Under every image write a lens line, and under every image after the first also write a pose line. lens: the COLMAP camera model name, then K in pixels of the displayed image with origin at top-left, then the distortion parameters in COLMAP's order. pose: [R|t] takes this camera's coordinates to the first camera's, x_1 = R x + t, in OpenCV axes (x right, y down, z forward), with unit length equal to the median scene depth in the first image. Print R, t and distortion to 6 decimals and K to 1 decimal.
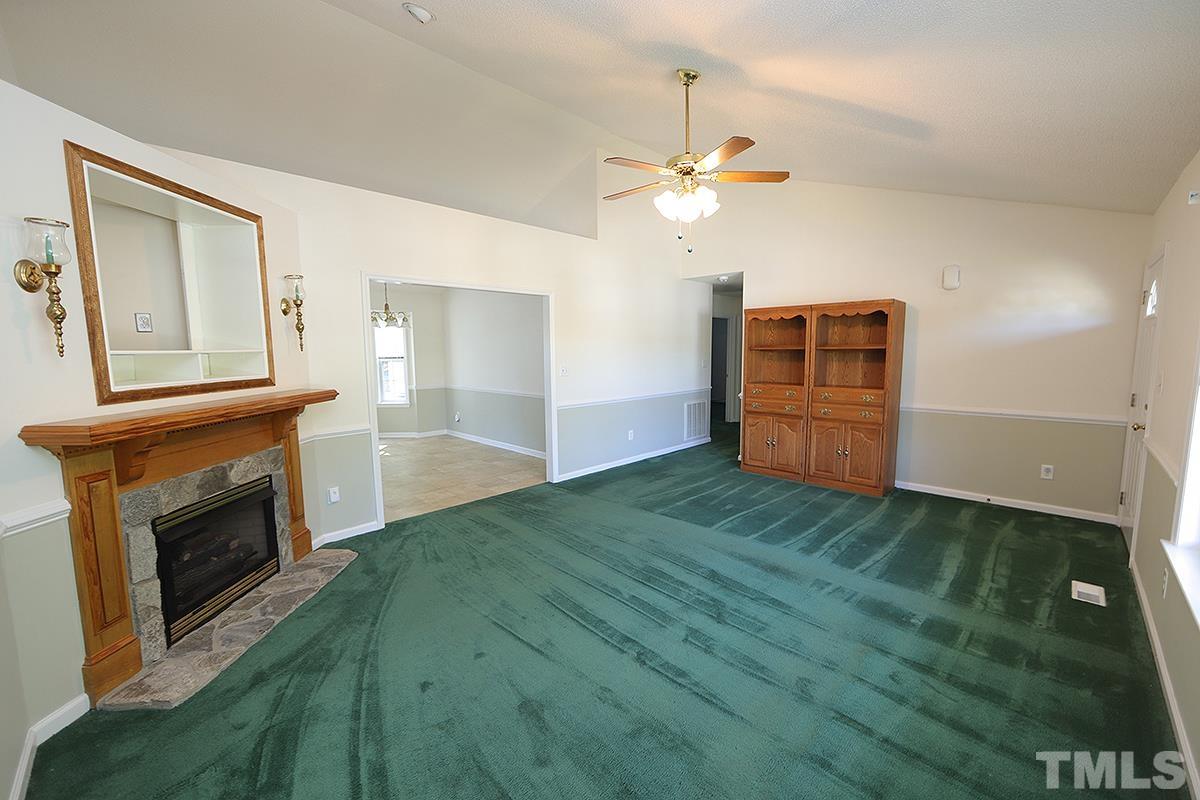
lens RADIAL K [[478.3, 0, 604.1], [0, 478.3, 401.5], [0, 0, 1]] dist [-0.009187, 0.000083]
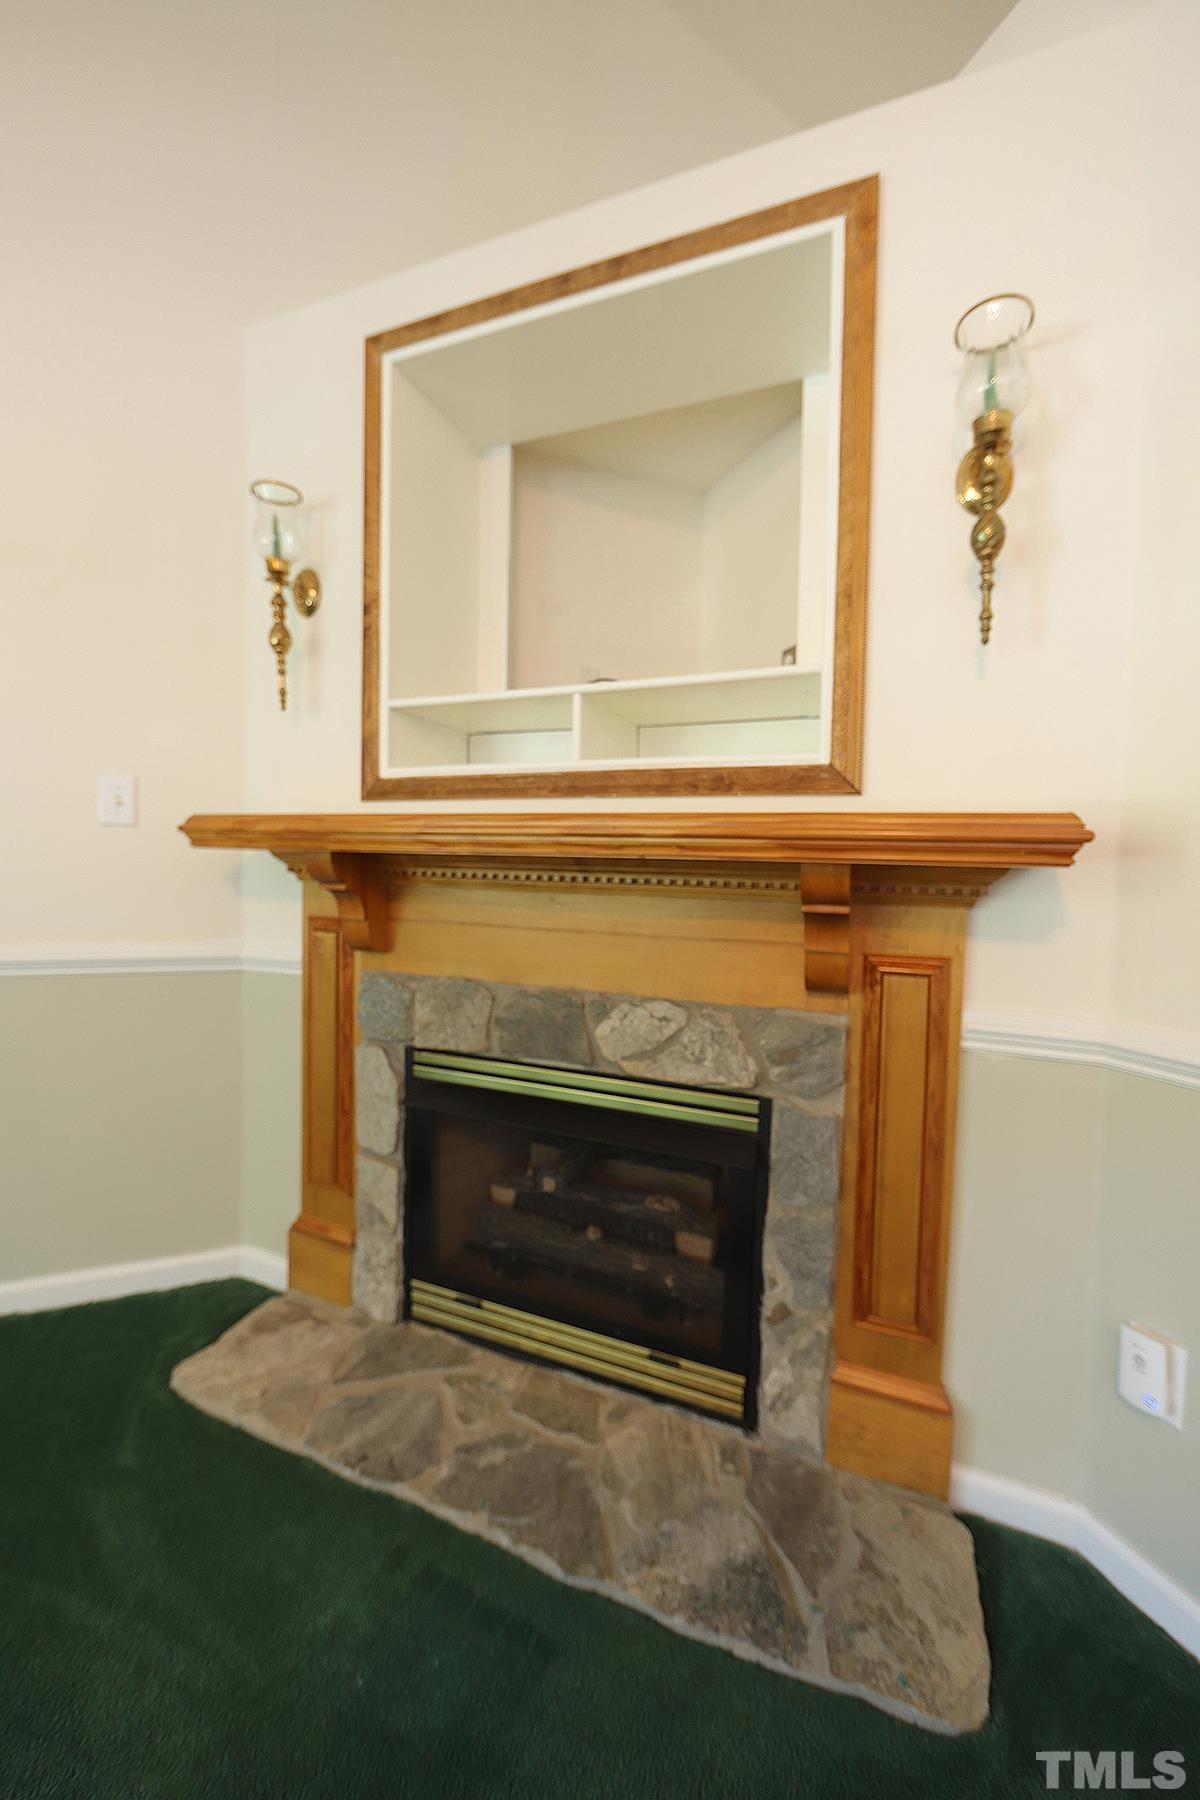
lens RADIAL K [[717.4, 0, 599.6], [0, 717.4, 896.8], [0, 0, 1]] dist [-0.009187, 0.000083]
pose [[-0.387308, 0.037233, -0.921198, -0.297302], [-0.123739, 0.988045, 0.091960, 0.005741], [0.913609, 0.149605, -0.378070, 1.190485]]
